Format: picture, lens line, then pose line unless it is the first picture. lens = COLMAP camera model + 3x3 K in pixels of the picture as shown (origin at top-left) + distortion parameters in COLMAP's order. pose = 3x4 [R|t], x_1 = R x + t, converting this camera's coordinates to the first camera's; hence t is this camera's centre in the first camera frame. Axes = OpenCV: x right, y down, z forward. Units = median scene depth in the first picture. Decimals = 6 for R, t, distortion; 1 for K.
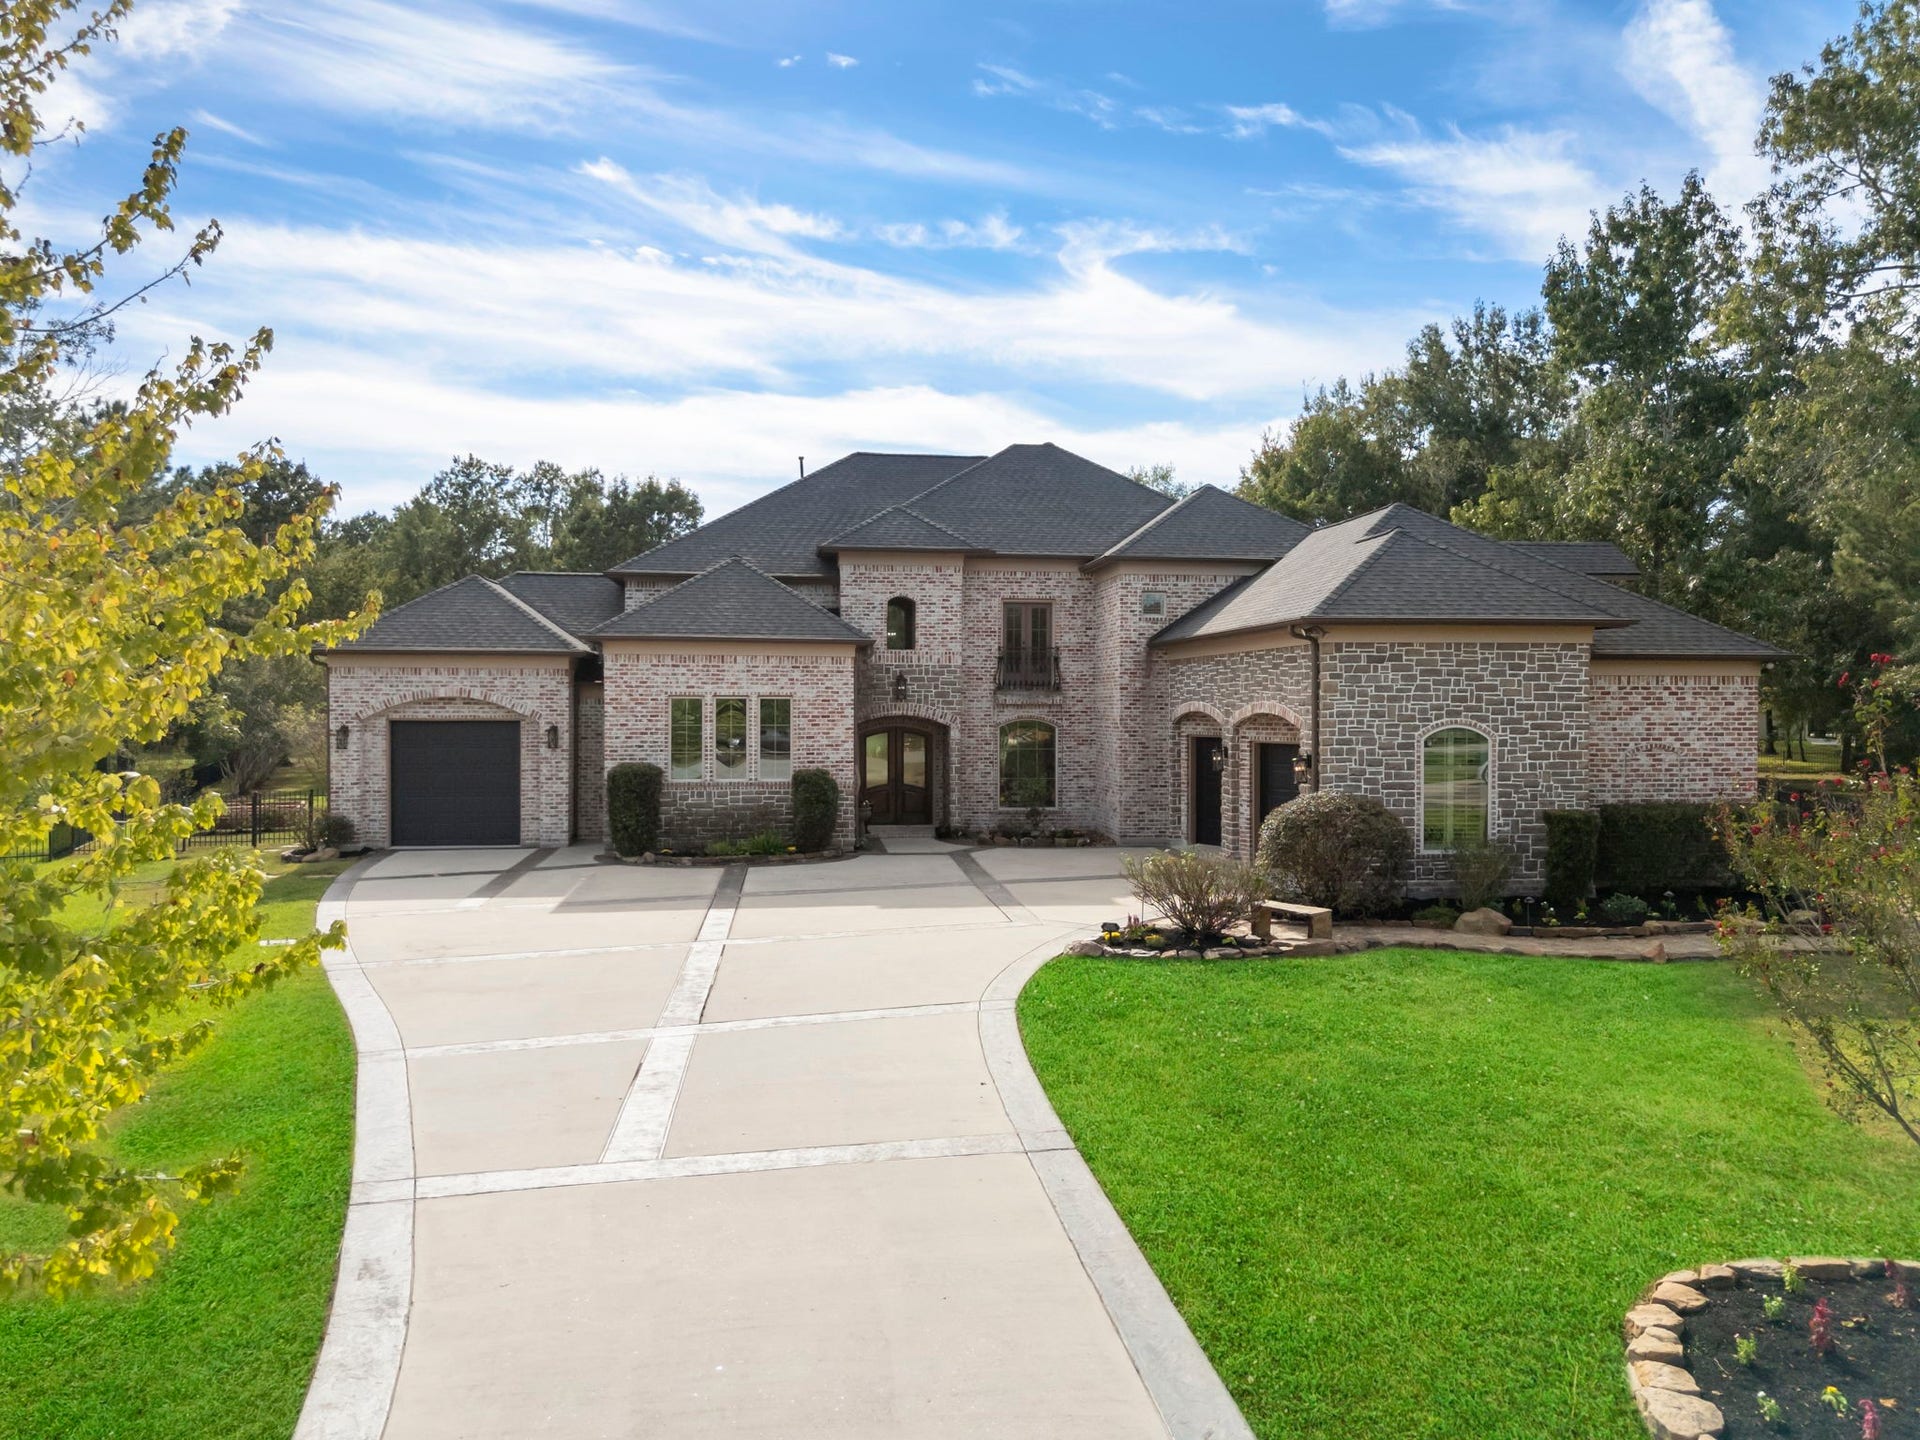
lens RADIAL K [[1407.5, 0, 955.3], [0, 1407.5, 729.7], [0, 0, 1]] dist [0.050666, -0.053302]
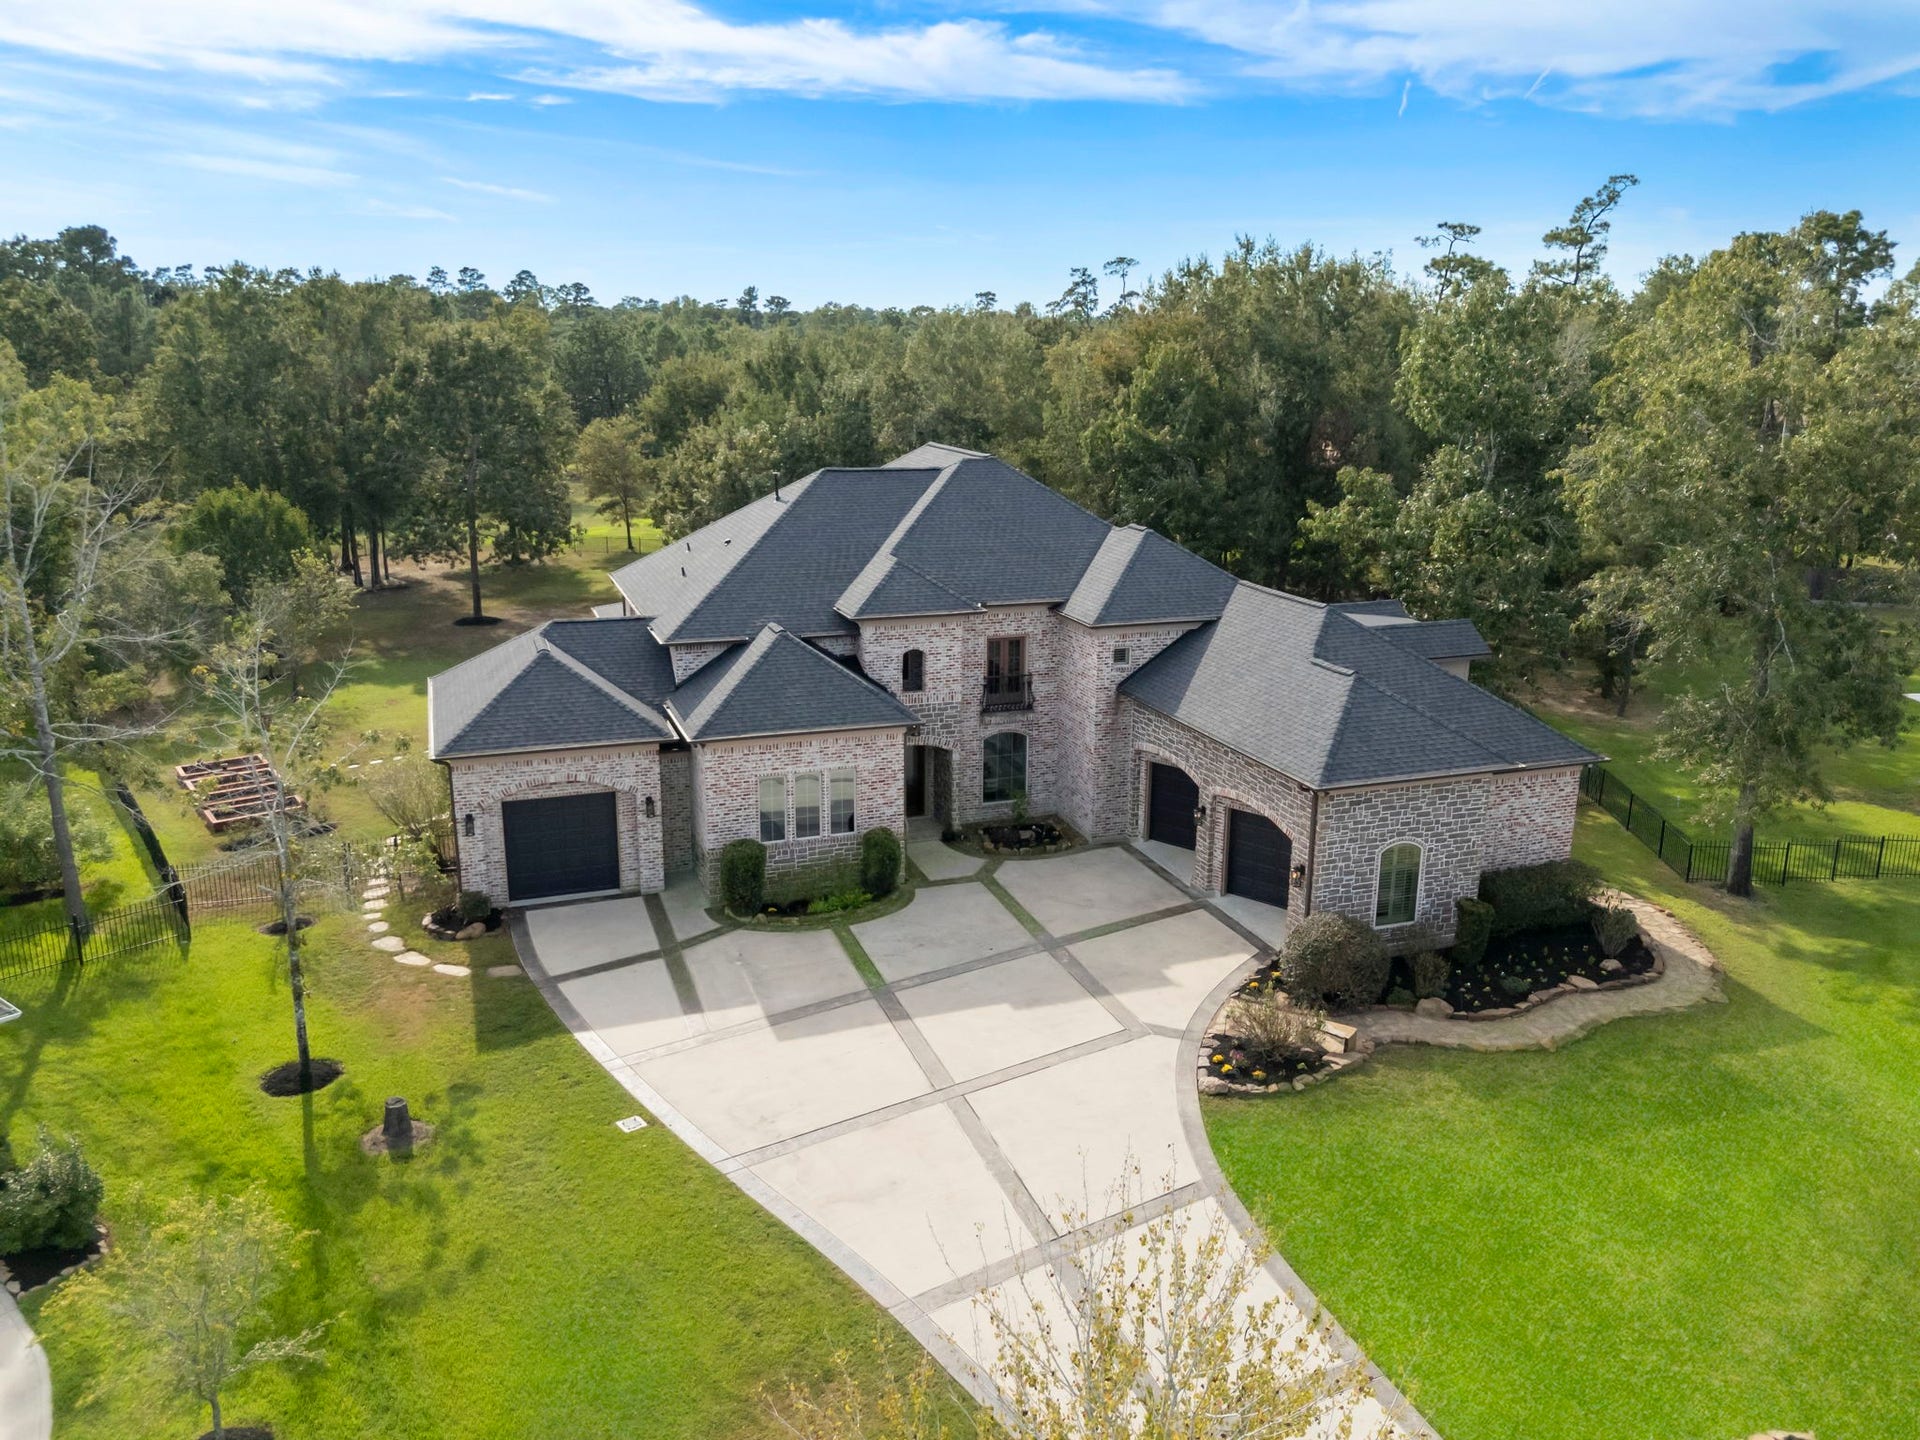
lens RADIAL K [[1407.5, 0, 948.4], [0, 1407.5, 727.0], [0, 0, 1]] dist [0.050666, -0.053302]
pose [[0.974042, -0.056986, 0.219078, -0.292802], [0.001101, 0.968976, 0.247153, -0.347490], [-0.226366, -0.240497, 0.943886, -0.152773]]
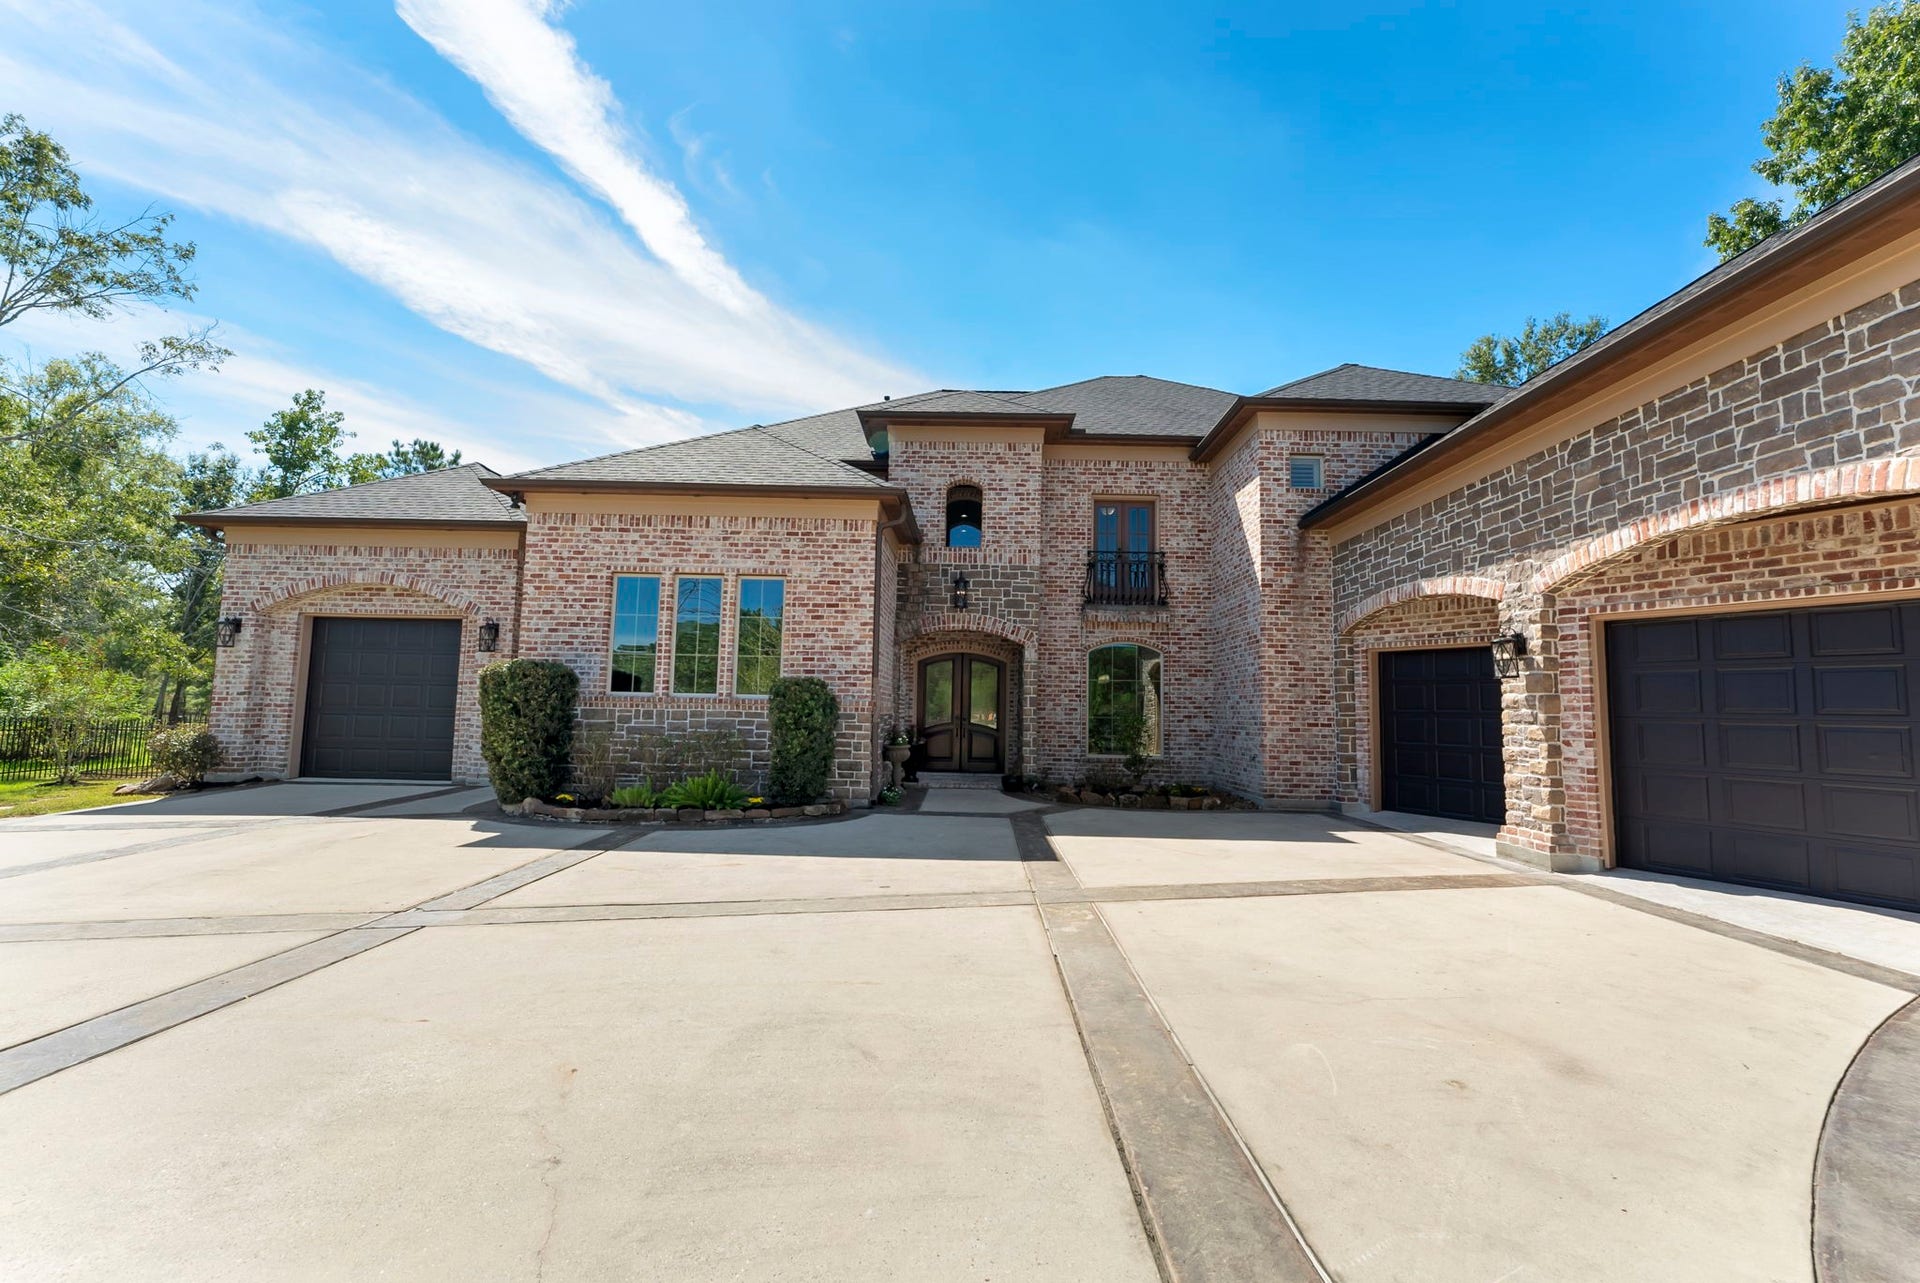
lens RADIAL K [[779.3, 0, 961.7], [0, 779.3, 641.0], [0, 0, 1]] dist [-0.003850, 0.000152]
pose [[0.991893, 0.007874, -0.126828, 0.017849], [-0.021902, 0.993735, -0.109591, 0.046644], [0.125170, 0.111480, 0.985852, 0.616984]]
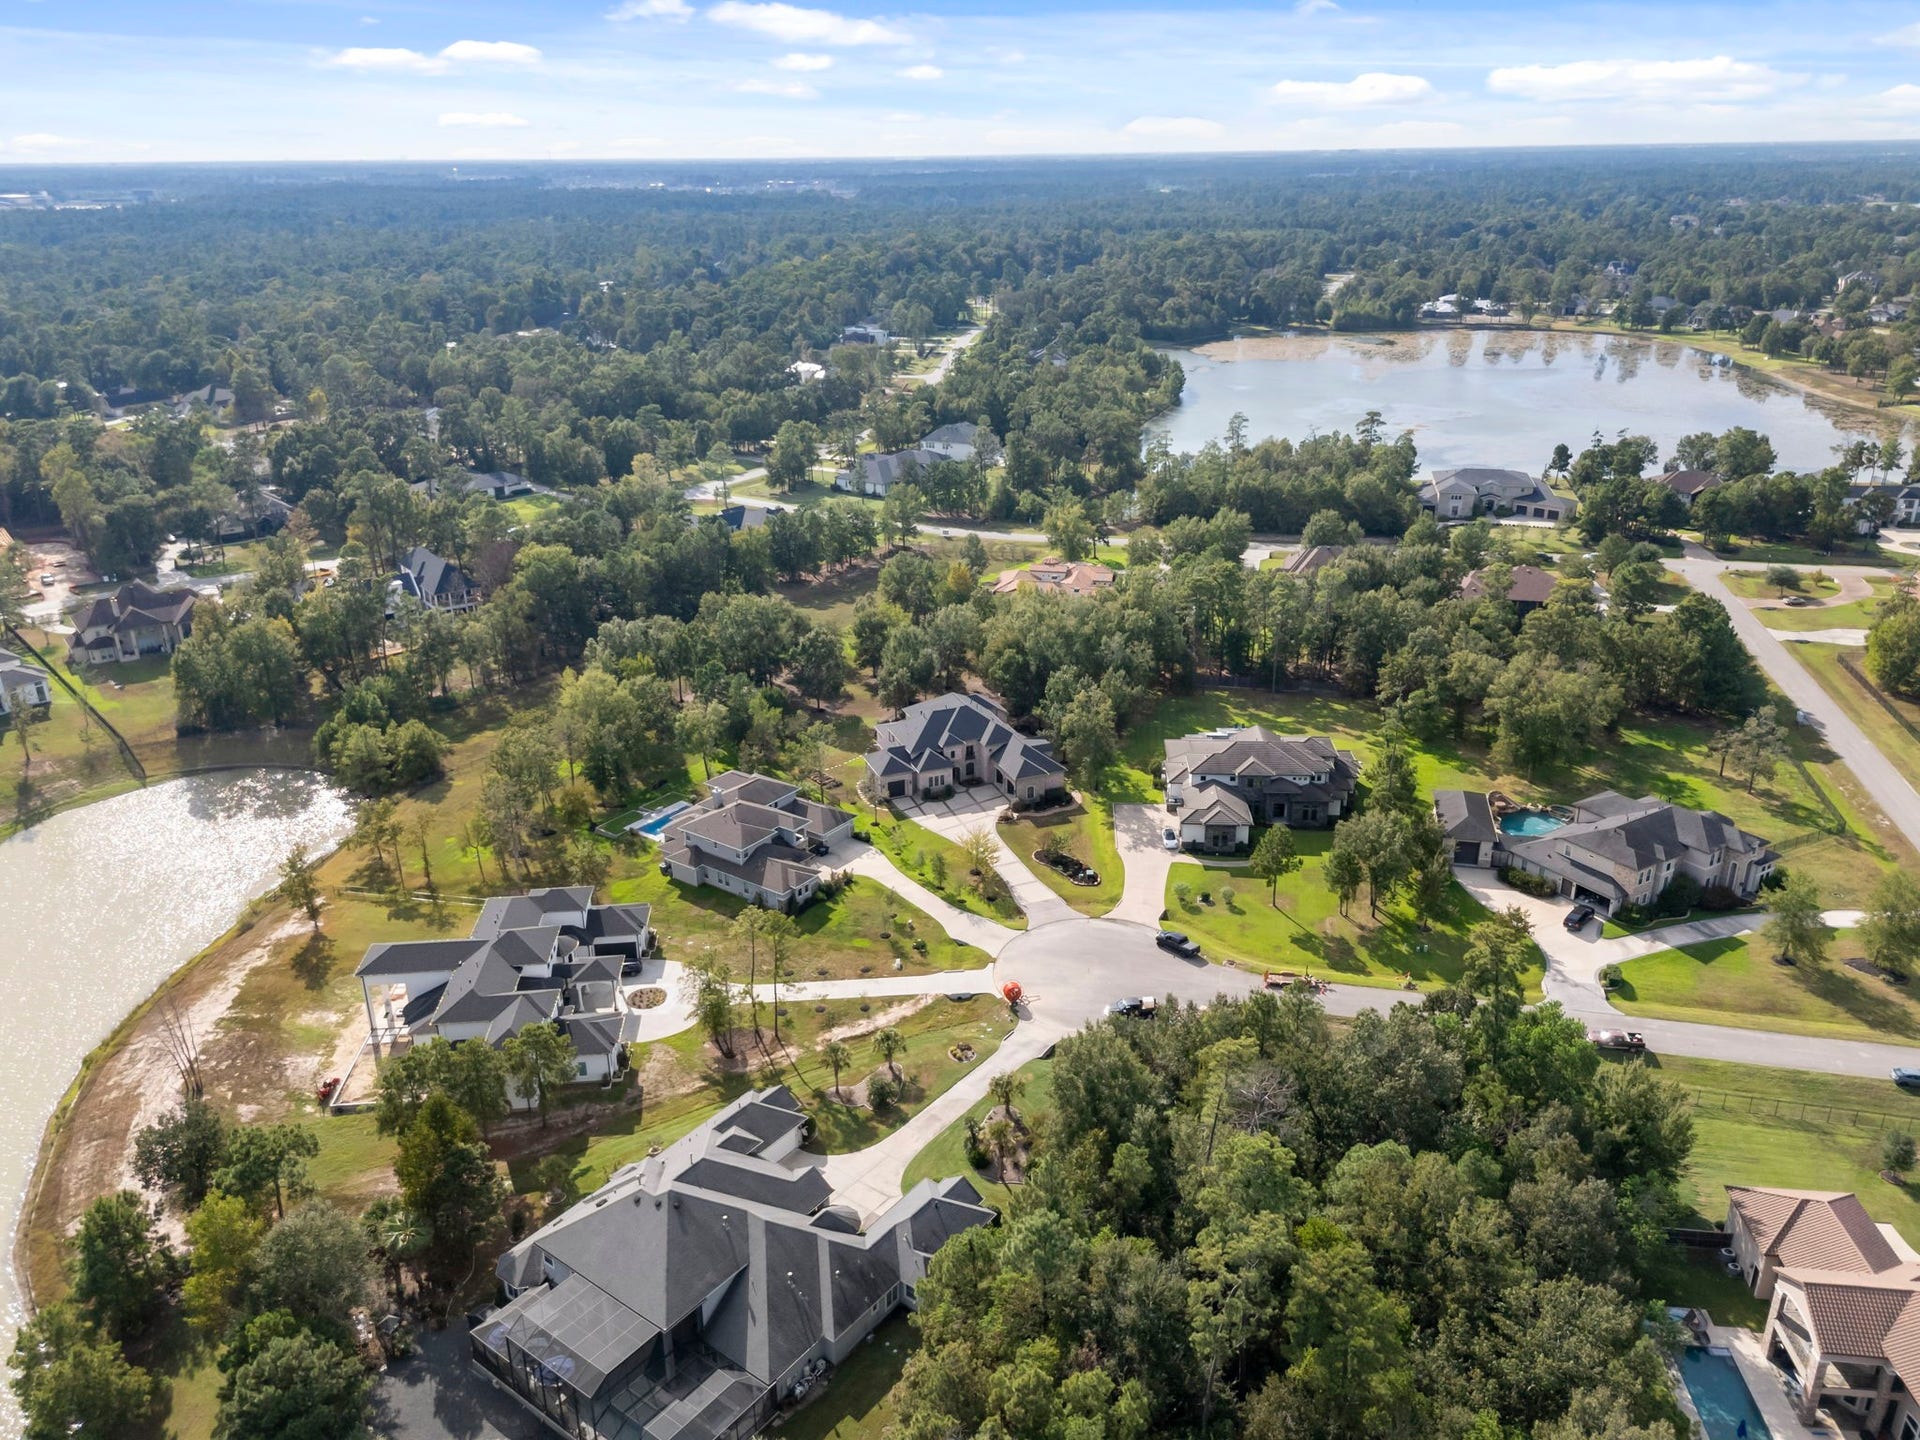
lens RADIAL K [[1407.5, 0, 959.4], [0, 1407.5, 718.5], [0, 0, 1]] dist [0.050666, -0.053302]
pose [[0.968077, -0.109420, 0.225508, -1.589867], [0.022032, 0.933348, 0.358297, -2.790947], [-0.249683, -0.341891, 0.905963, -5.299463]]
